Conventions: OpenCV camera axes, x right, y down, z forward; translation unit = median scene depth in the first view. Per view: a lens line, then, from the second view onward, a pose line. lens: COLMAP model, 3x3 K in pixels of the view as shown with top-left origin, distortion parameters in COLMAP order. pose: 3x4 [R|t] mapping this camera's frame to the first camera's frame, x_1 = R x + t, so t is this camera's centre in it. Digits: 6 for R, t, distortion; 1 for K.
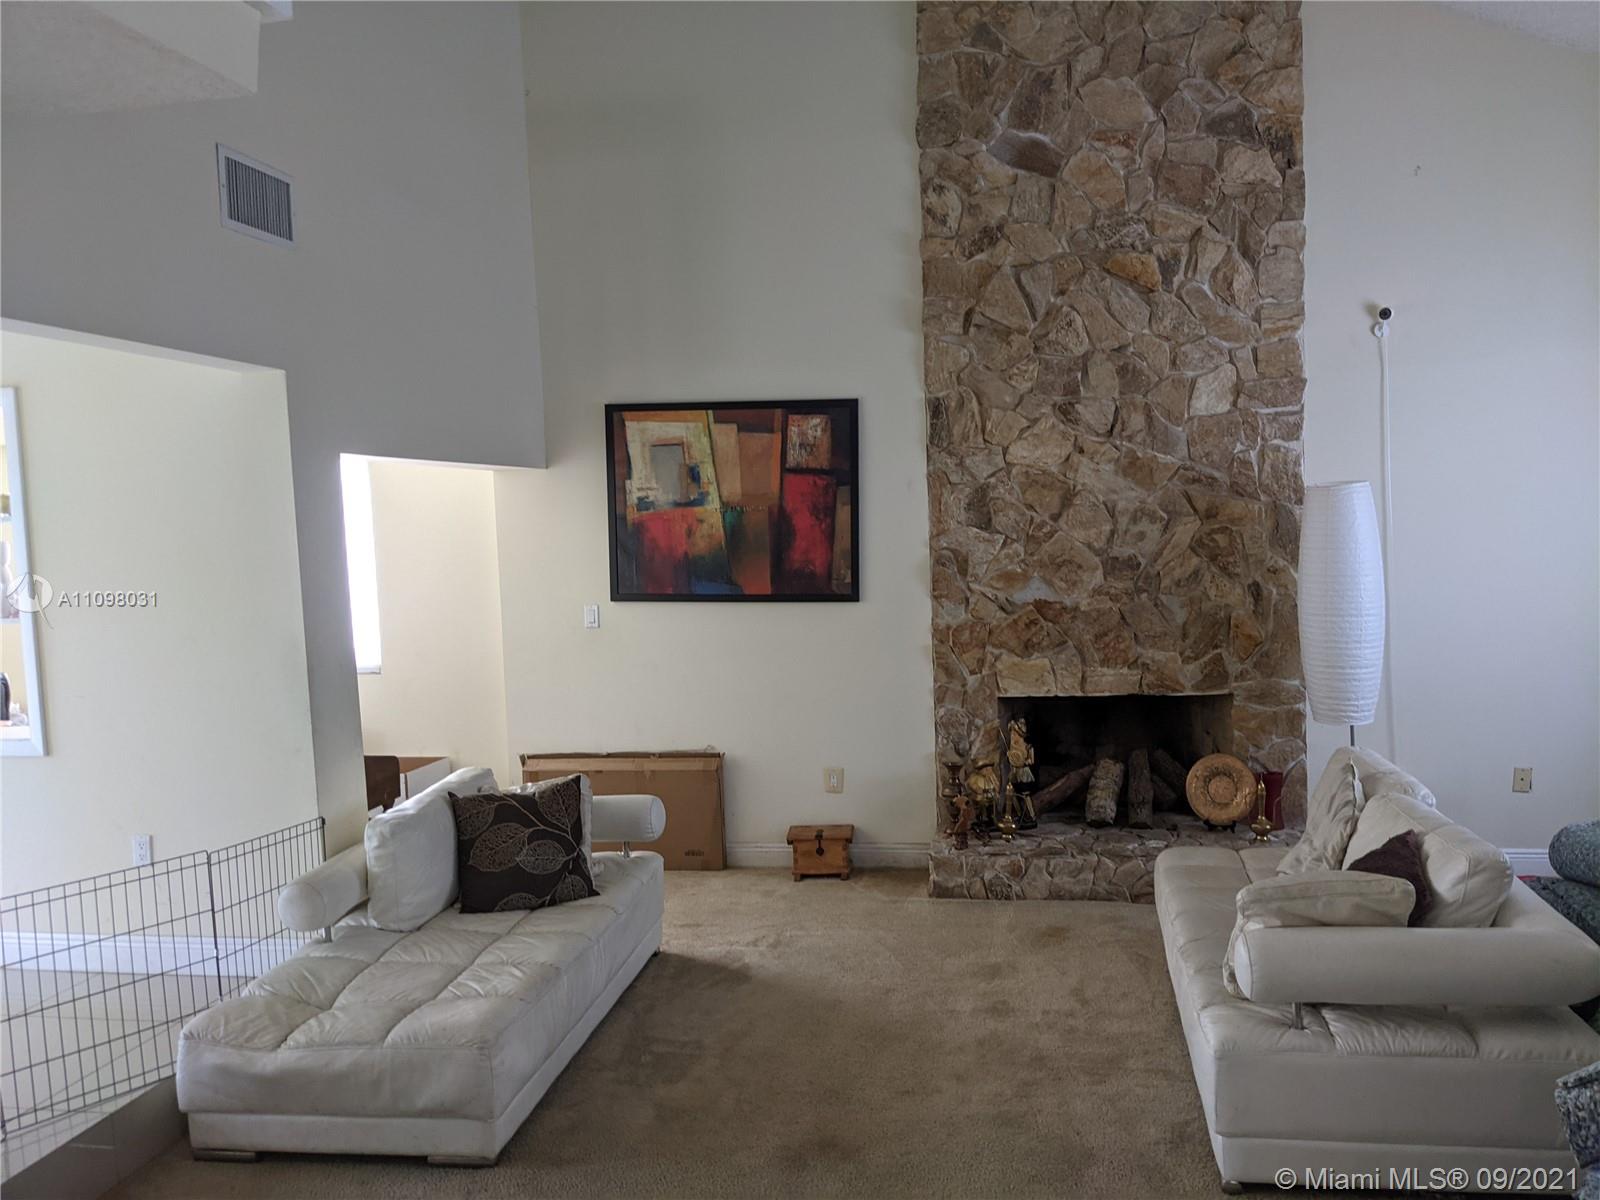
lens RADIAL K [[1251.2, 0, 789.2], [0, 1251.2, 597.6], [0, 0, 1]] dist [0.050213, -0.086123]
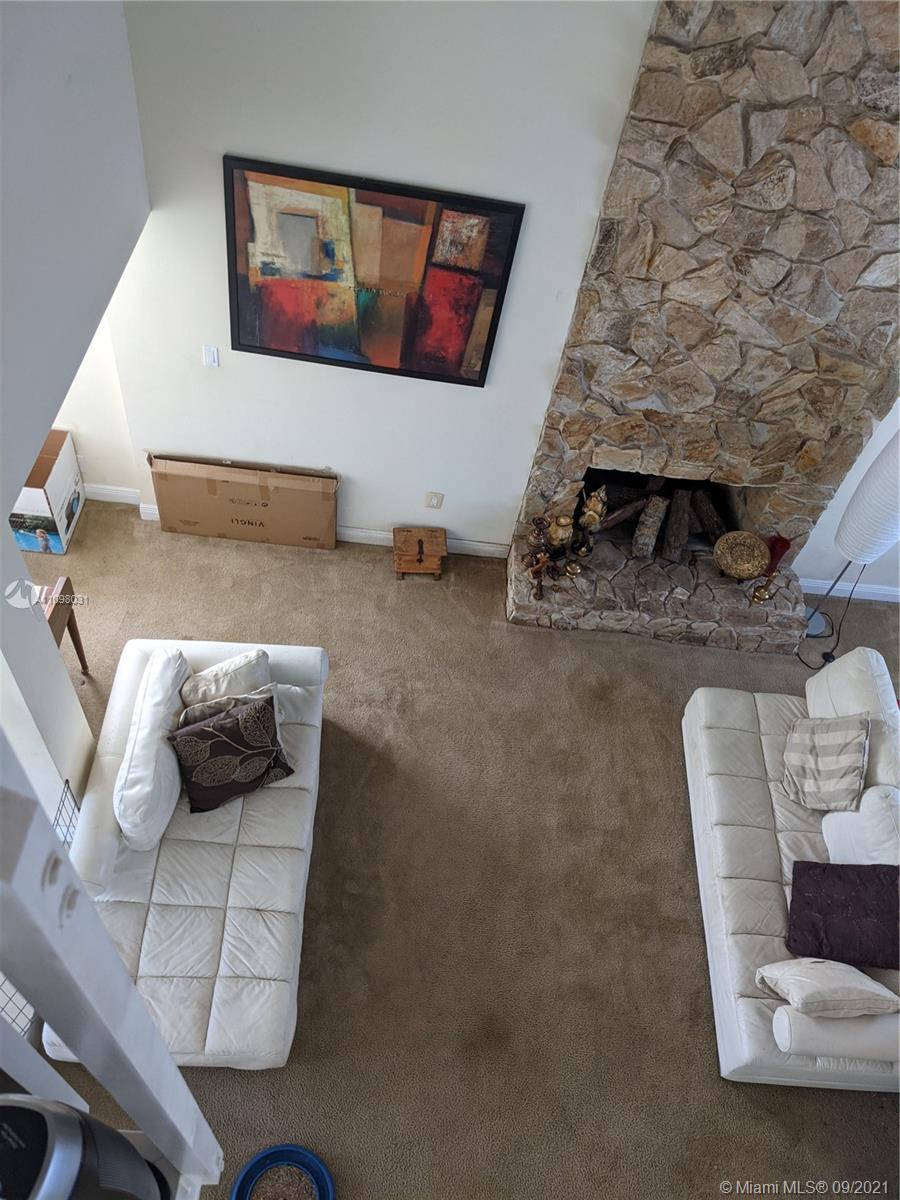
lens RADIAL K [[938.4, 0, 439.8], [0, 938.4, 649.4], [0, 0, 1]] dist [0.050213, -0.086123]
pose [[0.979591, -0.030512, 0.198672, -0.145829], [-0.130894, 0.653267, 0.745727, -0.443105], [-0.152539, -0.756513, 0.635941, 0.348549]]
